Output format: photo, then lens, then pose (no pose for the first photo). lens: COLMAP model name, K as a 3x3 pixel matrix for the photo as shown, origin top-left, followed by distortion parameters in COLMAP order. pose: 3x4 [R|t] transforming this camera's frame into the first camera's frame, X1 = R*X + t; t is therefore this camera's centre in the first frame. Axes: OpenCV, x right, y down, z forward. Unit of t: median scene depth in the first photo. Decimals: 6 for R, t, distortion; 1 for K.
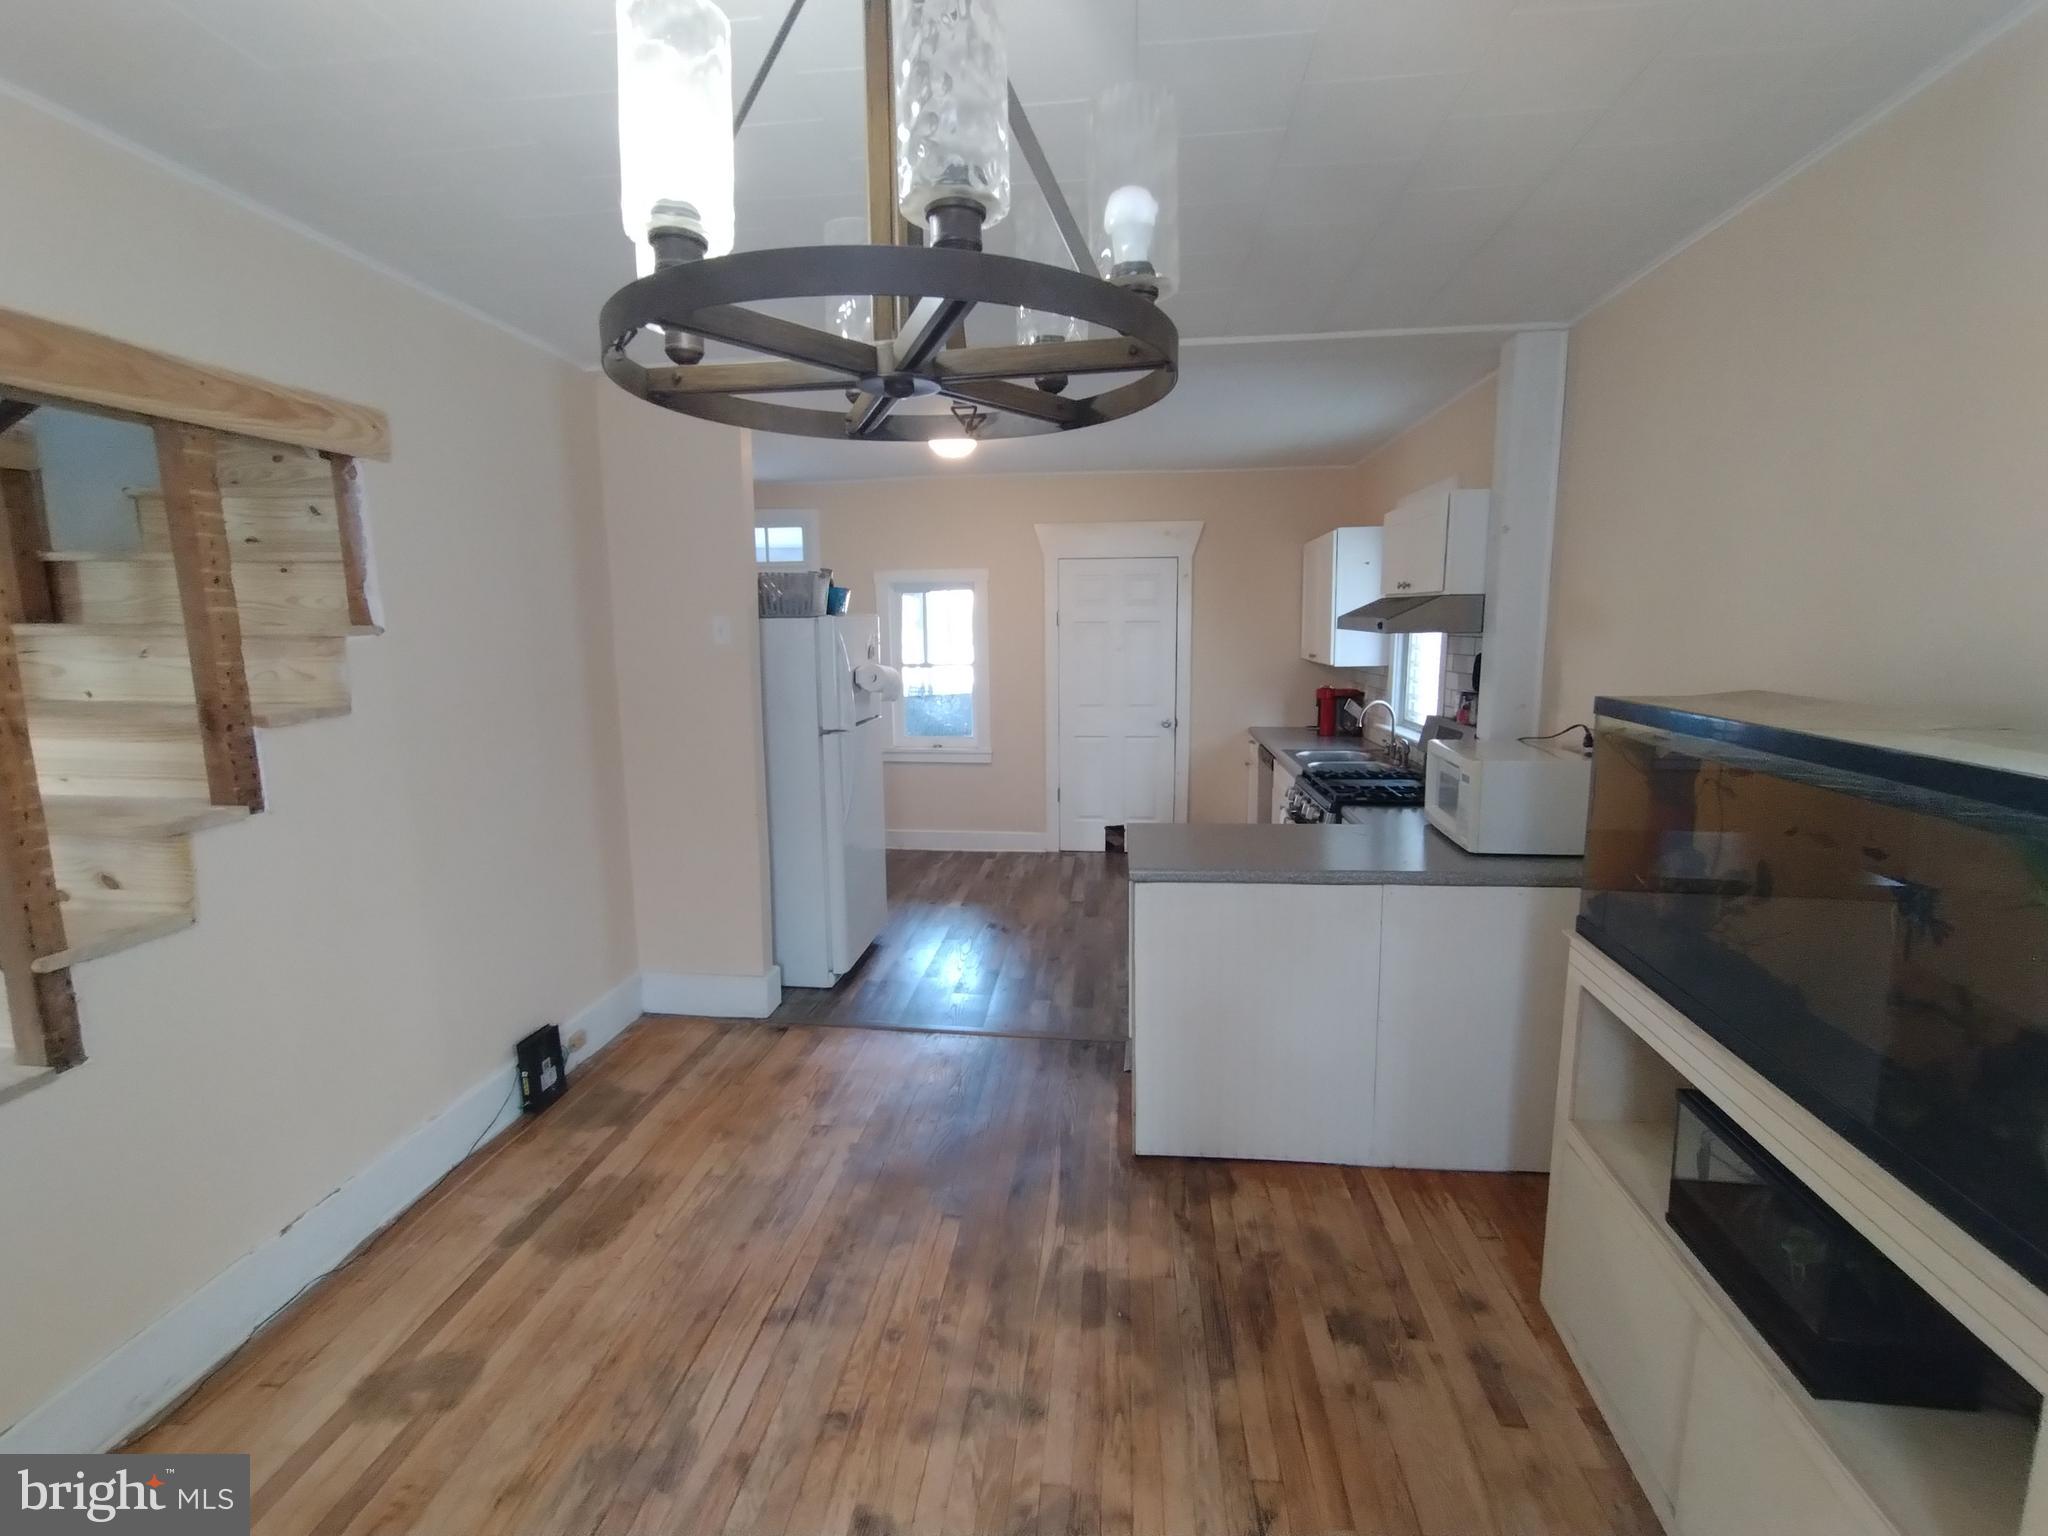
lens RADIAL K [[925.3, 0, 1020.5], [0, 925.3, 771.3], [0, 0, 1]] dist [-0.012334, 0.002111]
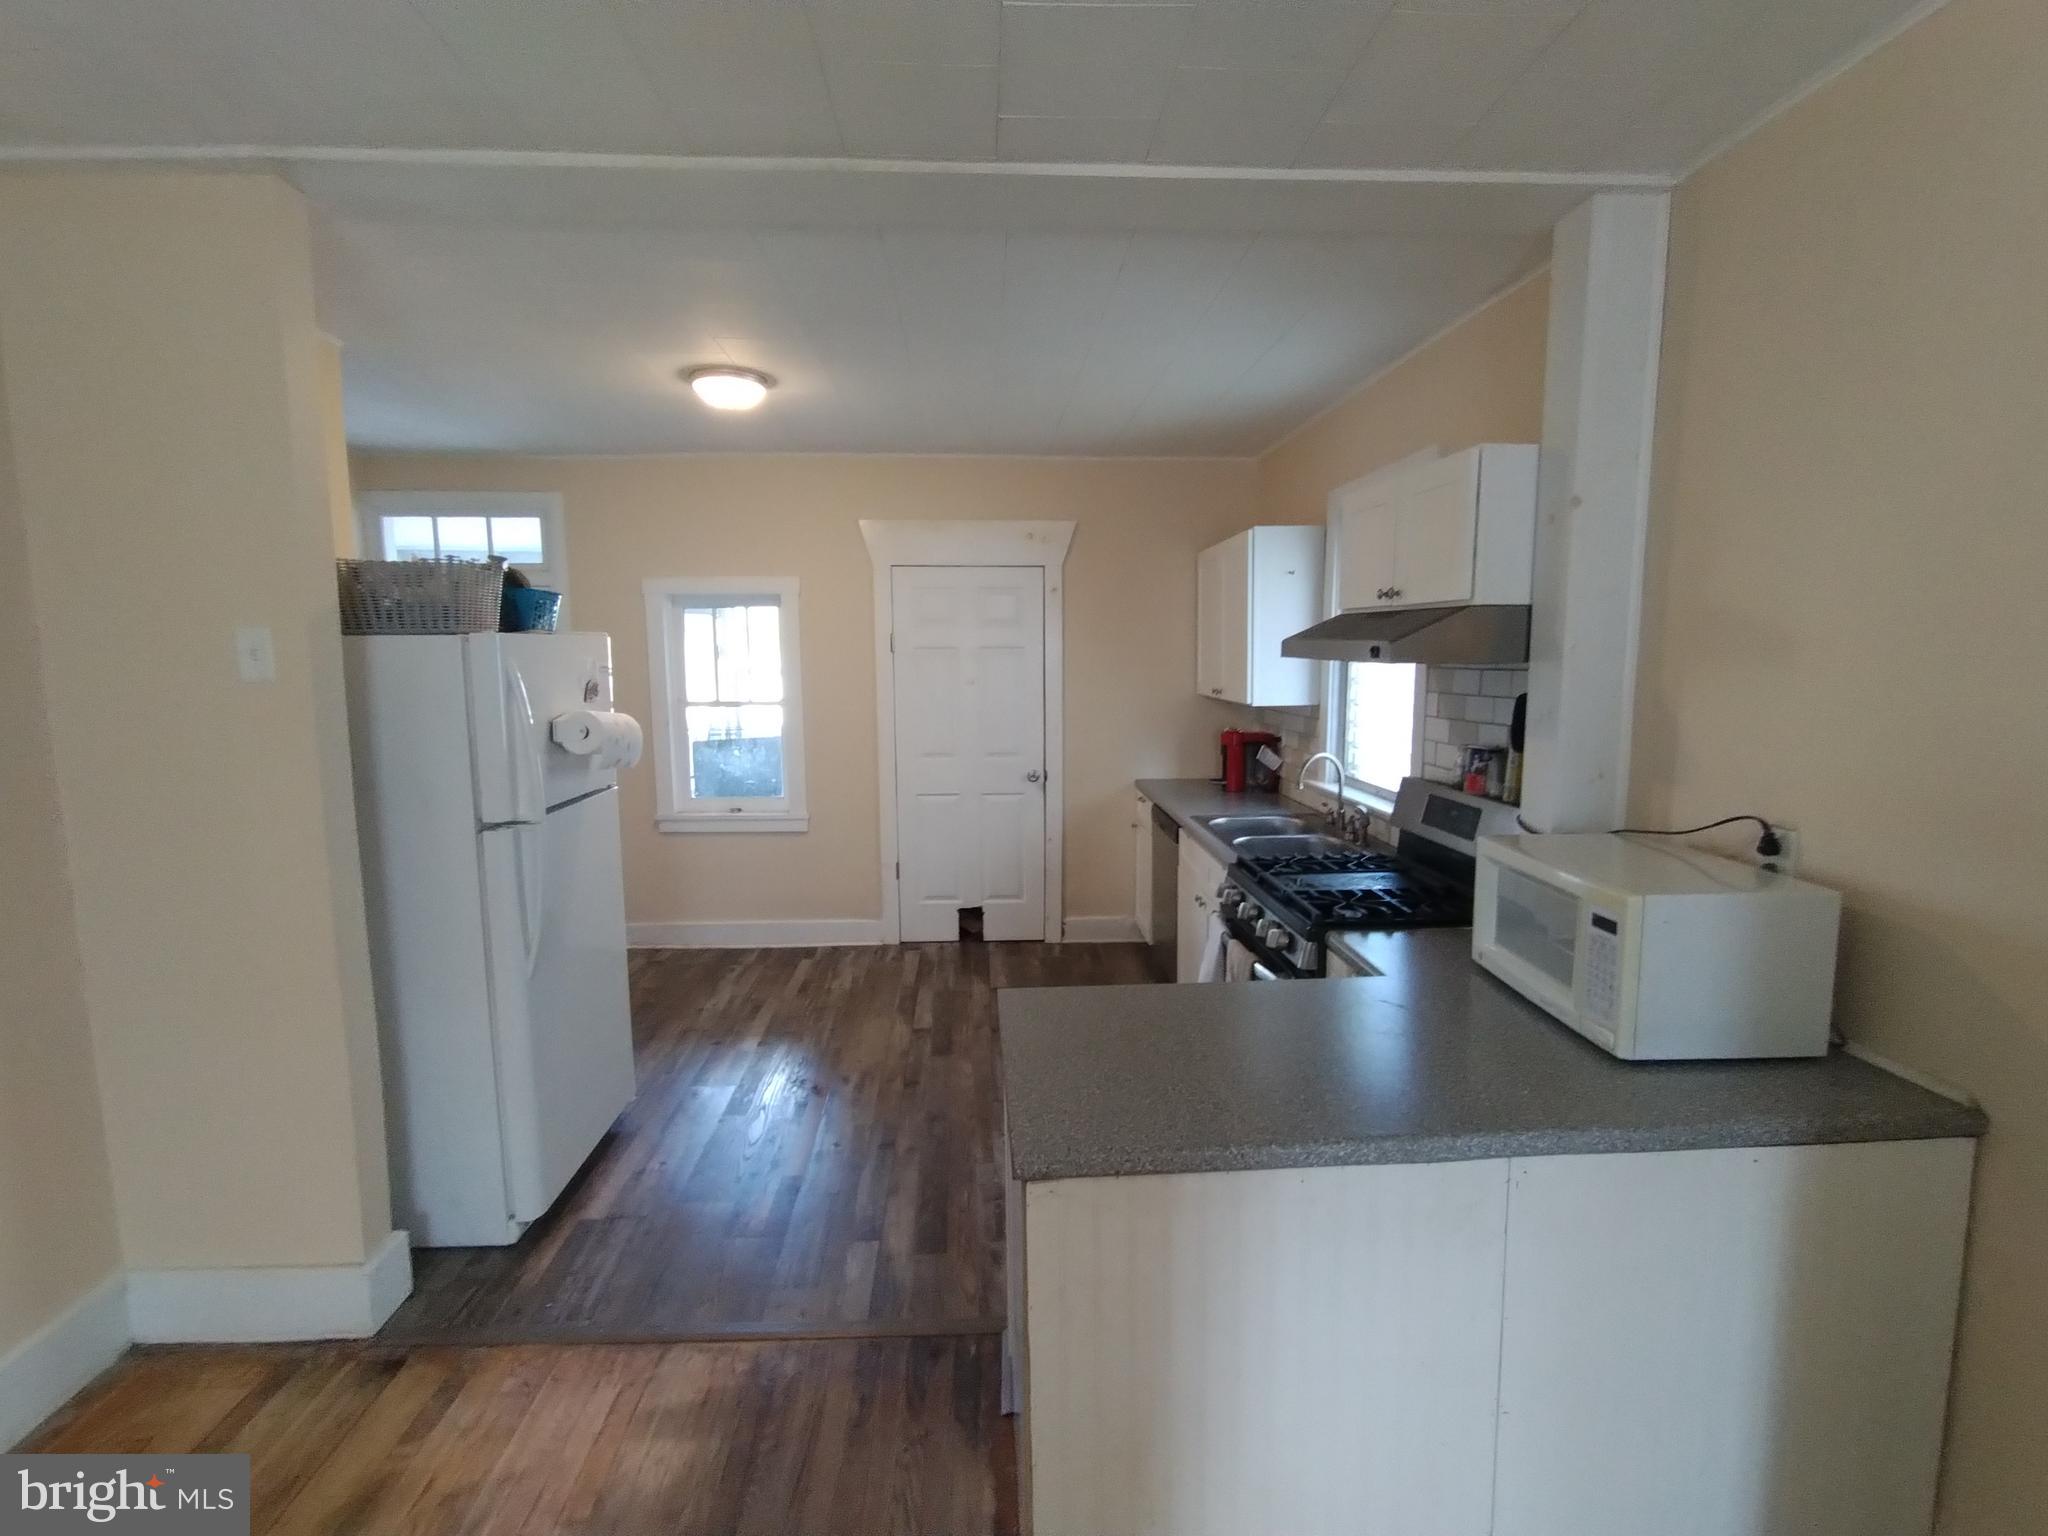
lens RADIAL K [[925.3, 0, 1024.3], [0, 925.3, 771.1], [0, 0, 1]] dist [-0.012334, 0.002111]
pose [[0.986135, -0.015958, 0.165174, 0.025637], [0.021062, 0.999352, -0.029194, -0.042854], [-0.164601, 0.032268, 0.985832, 0.286608]]
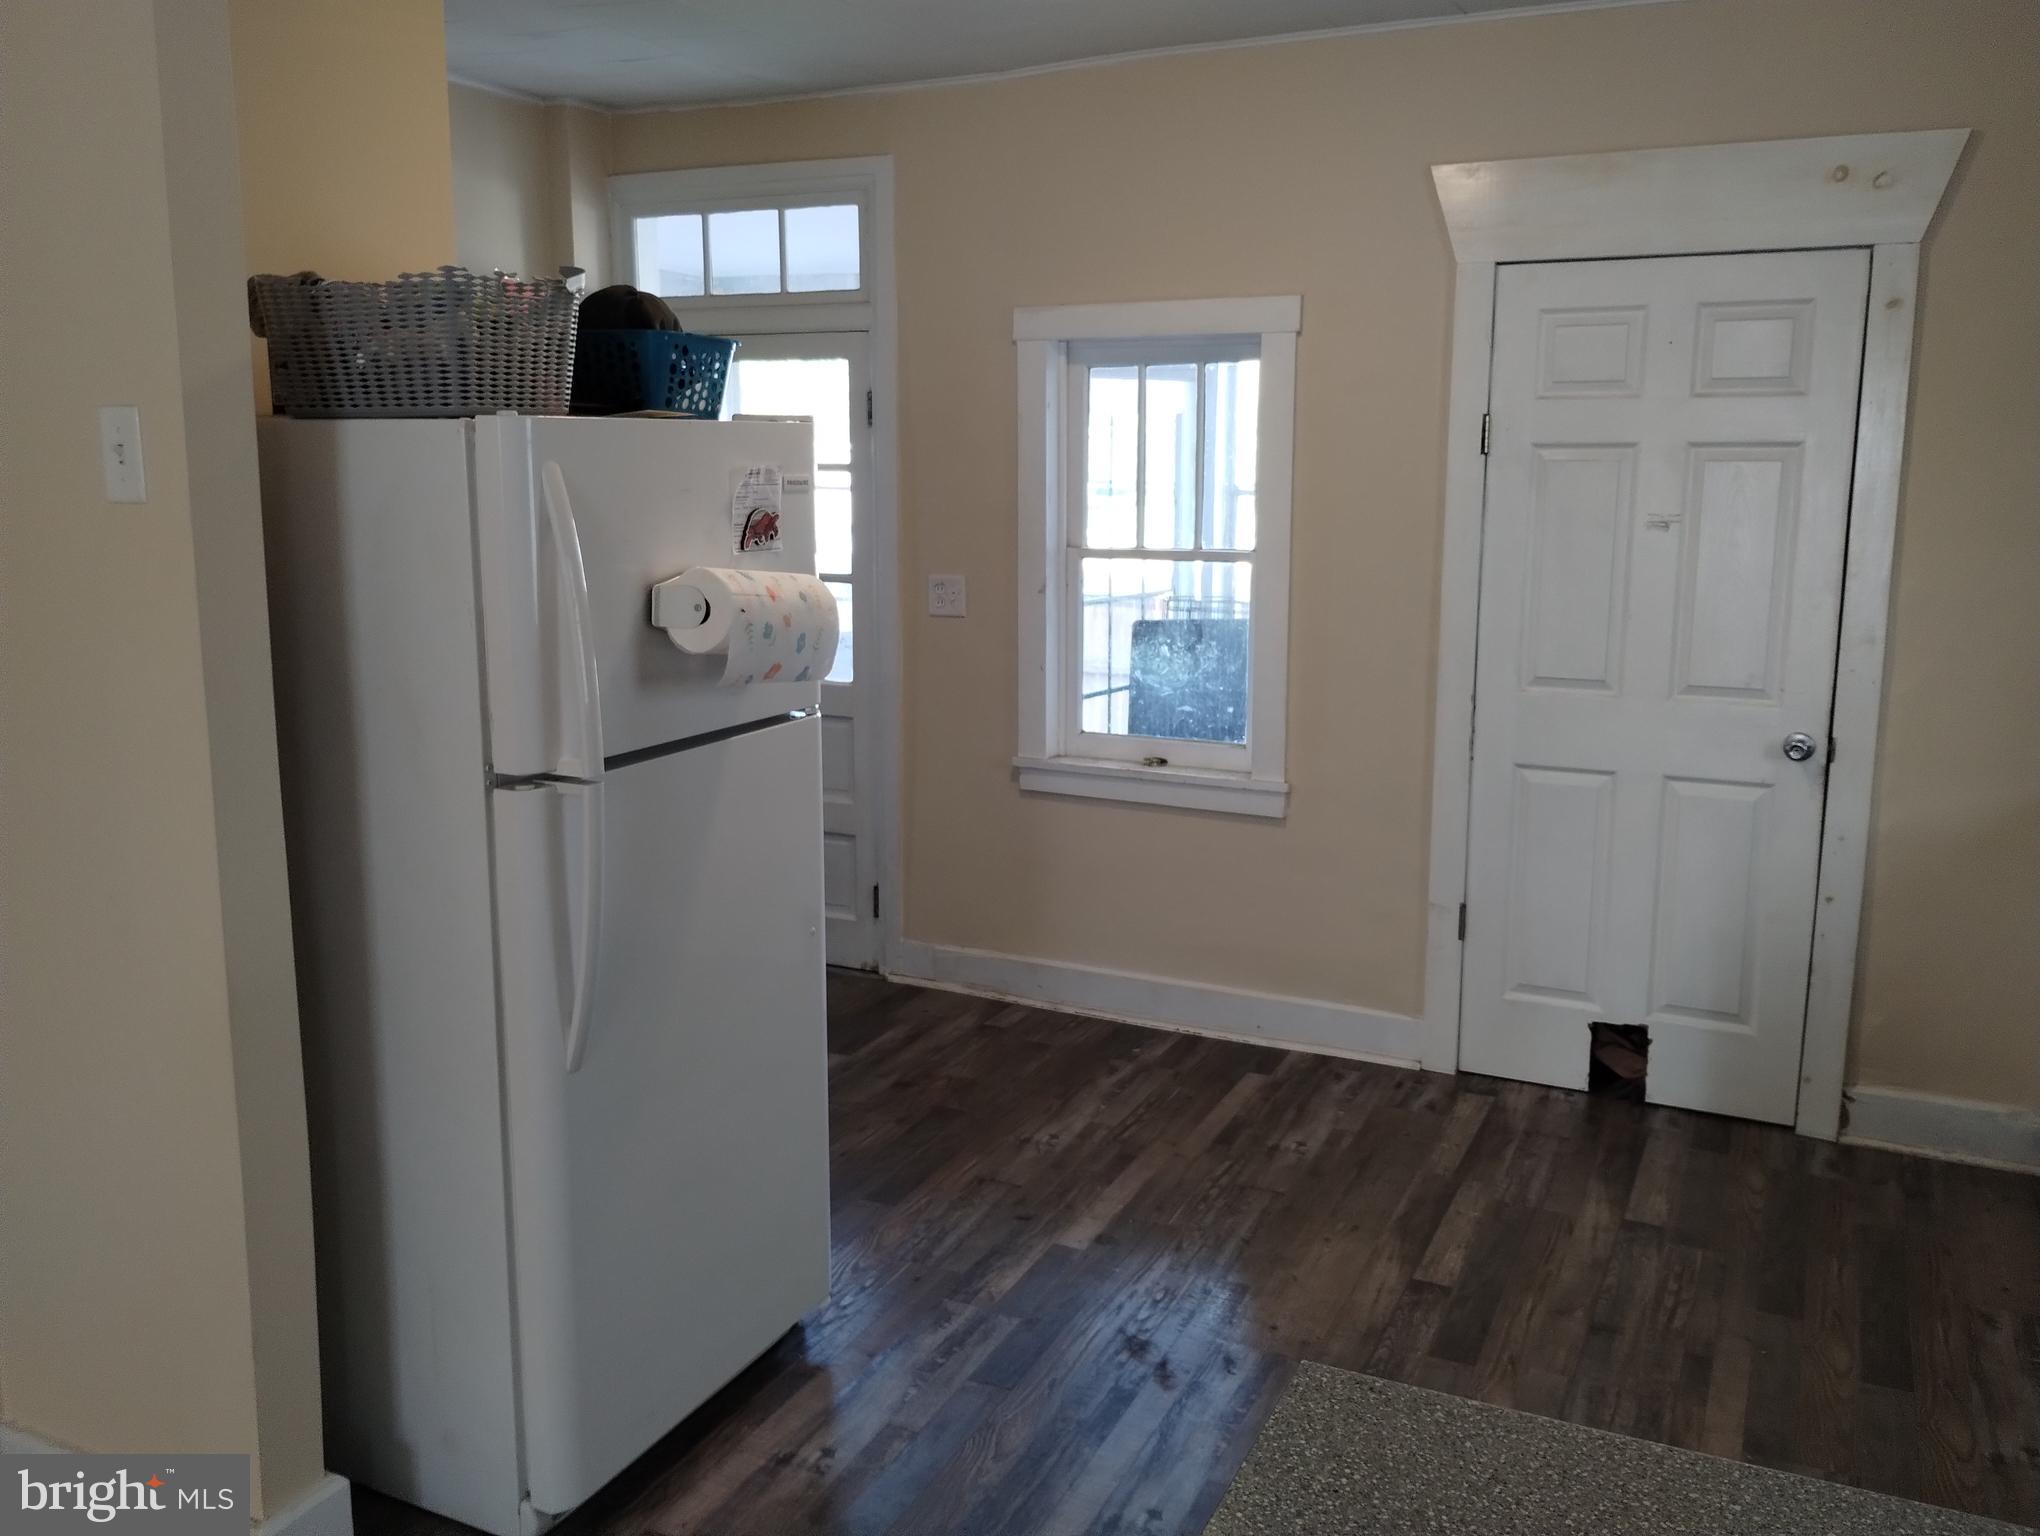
lens RADIAL K [[1698.2, 0, 1004.7], [0, 1698.2, 755.3], [0, 0, 1]] dist [0.036748, -0.040179]
pose [[0.941761, 0.069418, -0.329040, 0.115179], [-0.062713, 0.997551, 0.030962, -0.064284], [0.330383, -0.008524, 0.943808, 0.404794]]
